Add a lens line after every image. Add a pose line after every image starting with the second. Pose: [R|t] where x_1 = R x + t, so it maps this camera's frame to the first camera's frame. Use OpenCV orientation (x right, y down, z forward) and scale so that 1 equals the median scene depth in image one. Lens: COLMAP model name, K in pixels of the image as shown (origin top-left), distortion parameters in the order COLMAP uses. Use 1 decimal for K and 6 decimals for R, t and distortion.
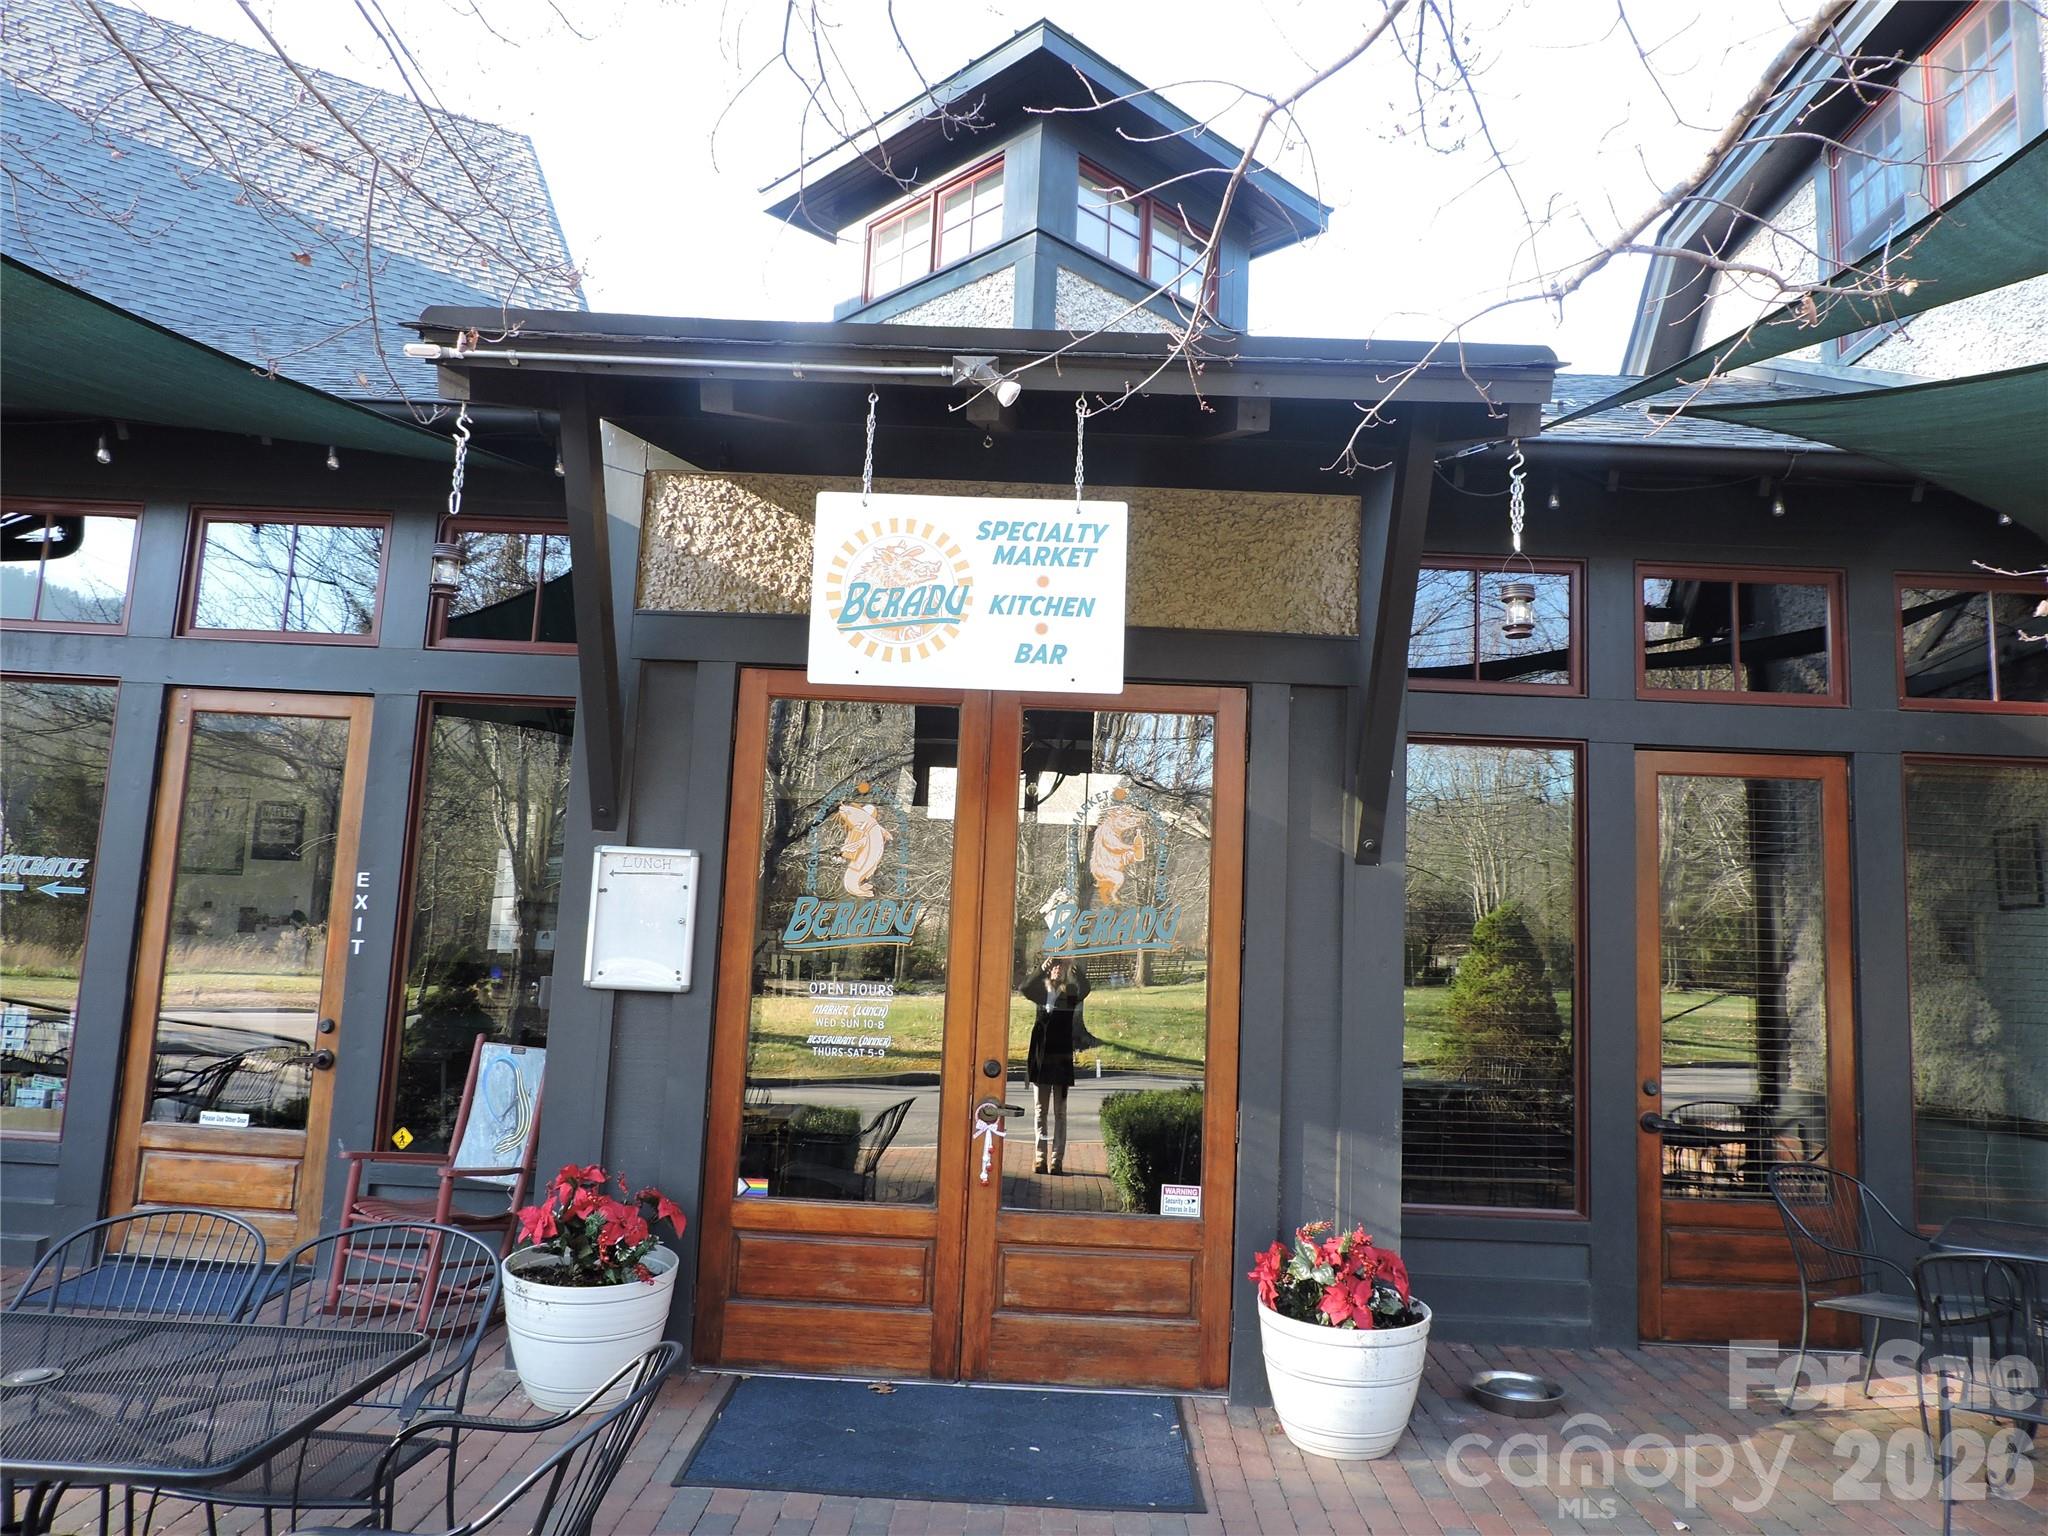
lens RADIAL K [[1436.6, 0, 1027.7], [0, 1436.6, 776.5], [0, 0, 1]] dist [-0.034503, 0.003944]
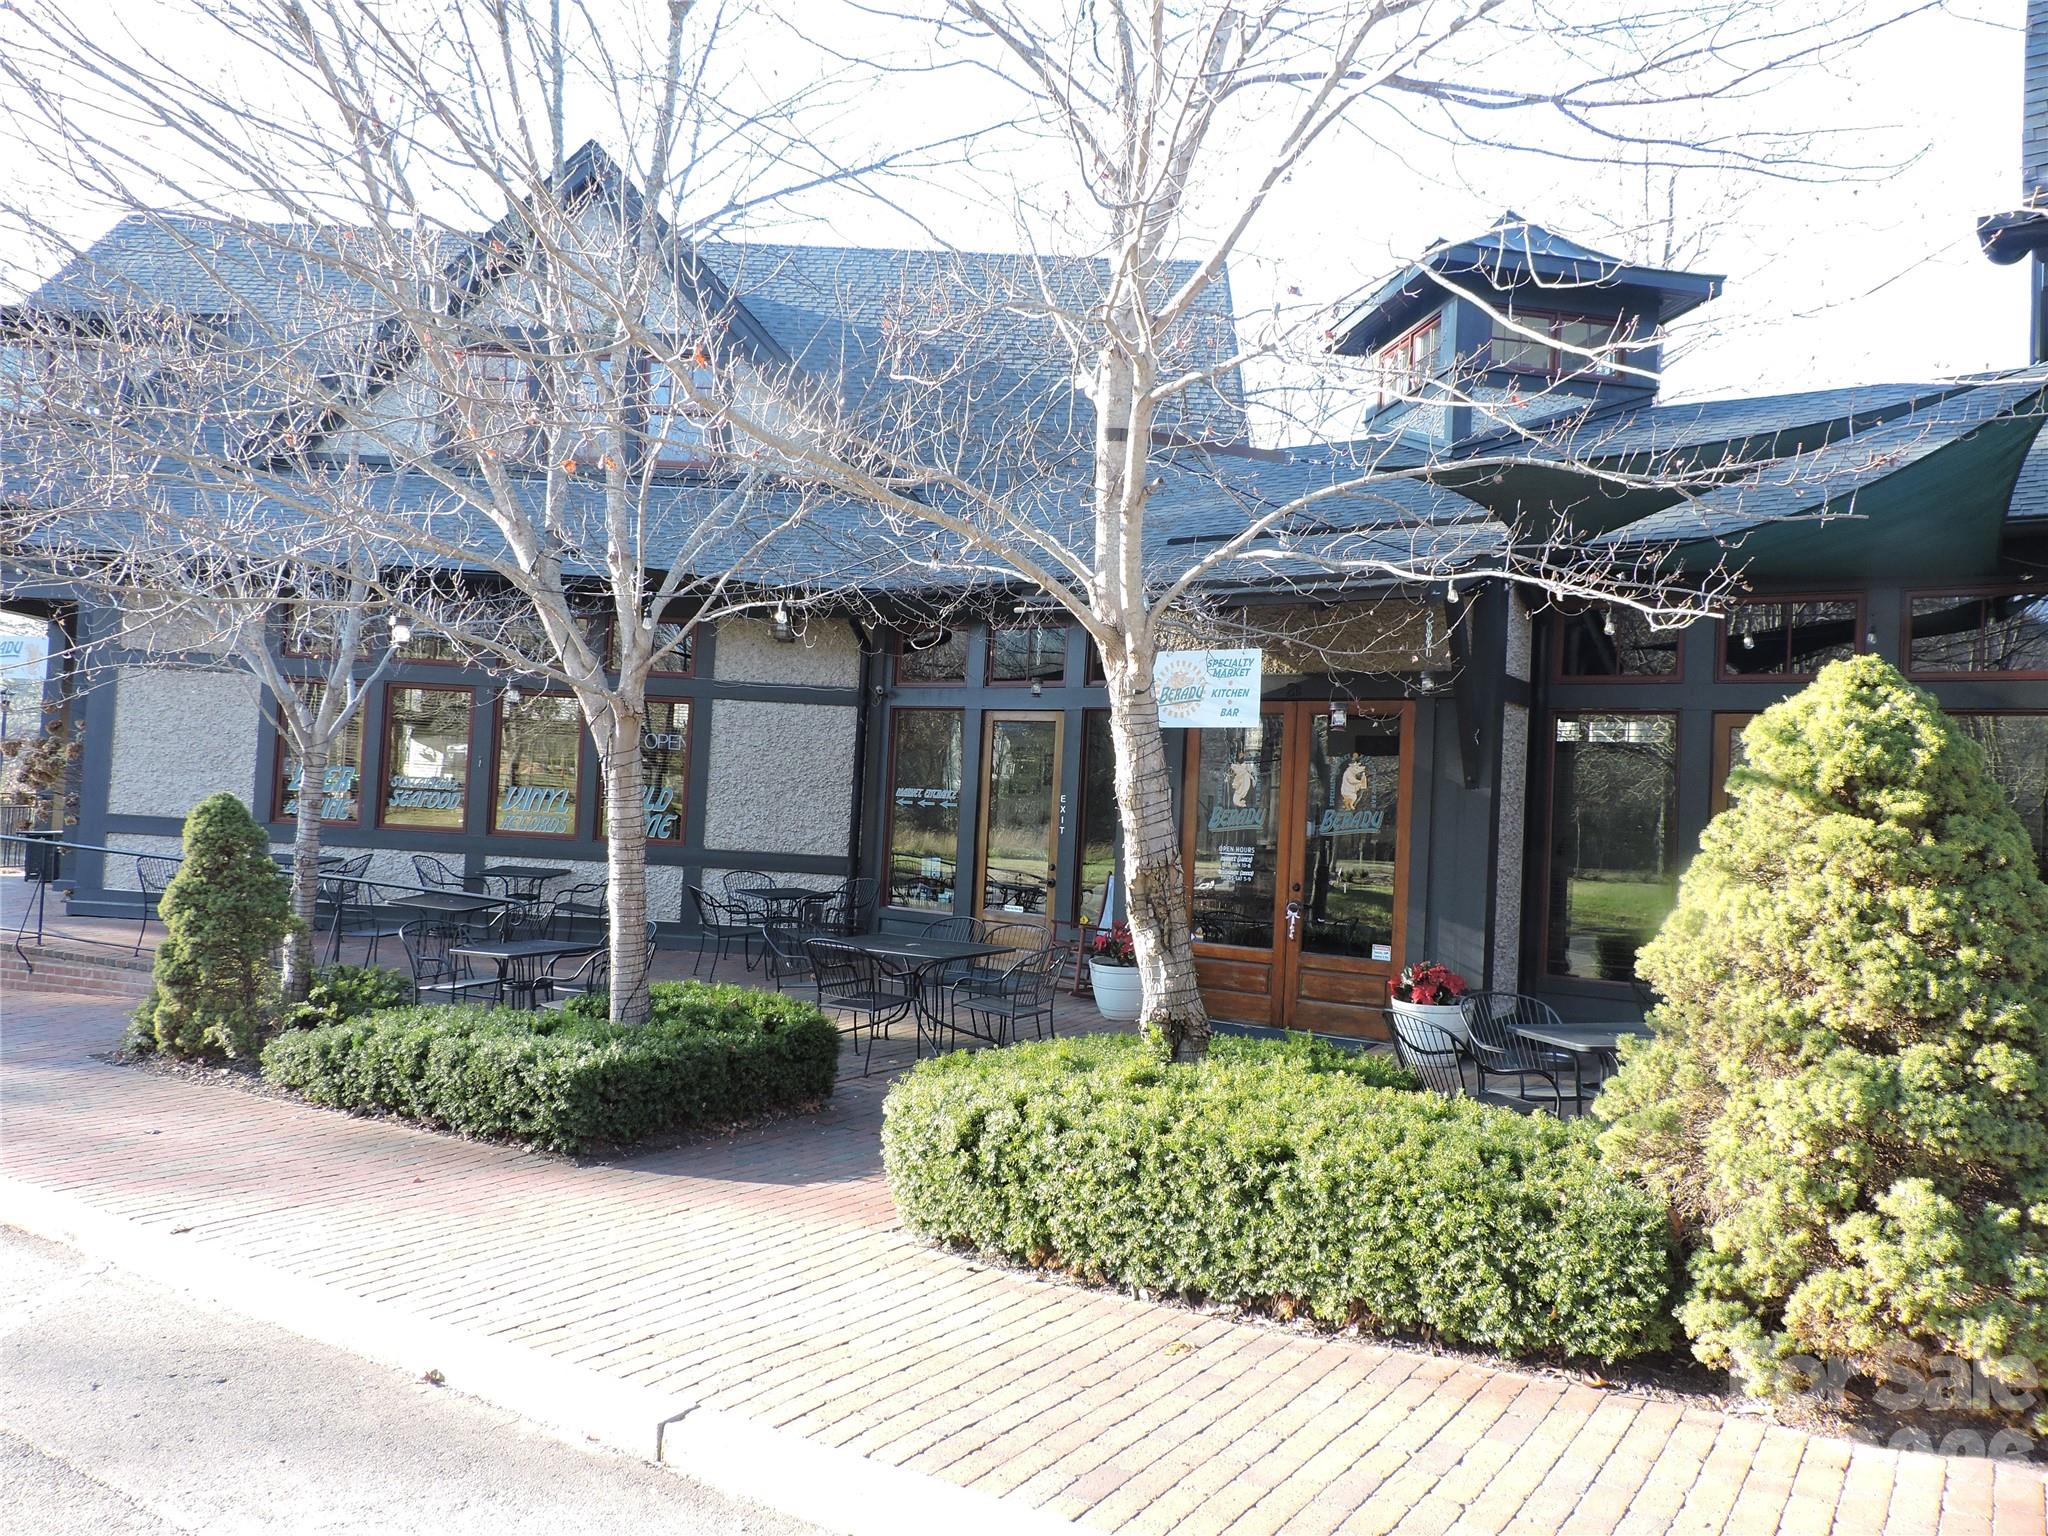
lens RADIAL K [[1436.6, 0, 1027.7], [0, 1436.6, 776.5], [0, 0, 1]] dist [-0.034503, 0.003944]
pose [[0.826327, -0.015371, -0.562981, 0.827731], [0.055621, 0.996968, 0.054419, -0.094662], [0.560437, -0.076282, 0.824676, -0.942049]]
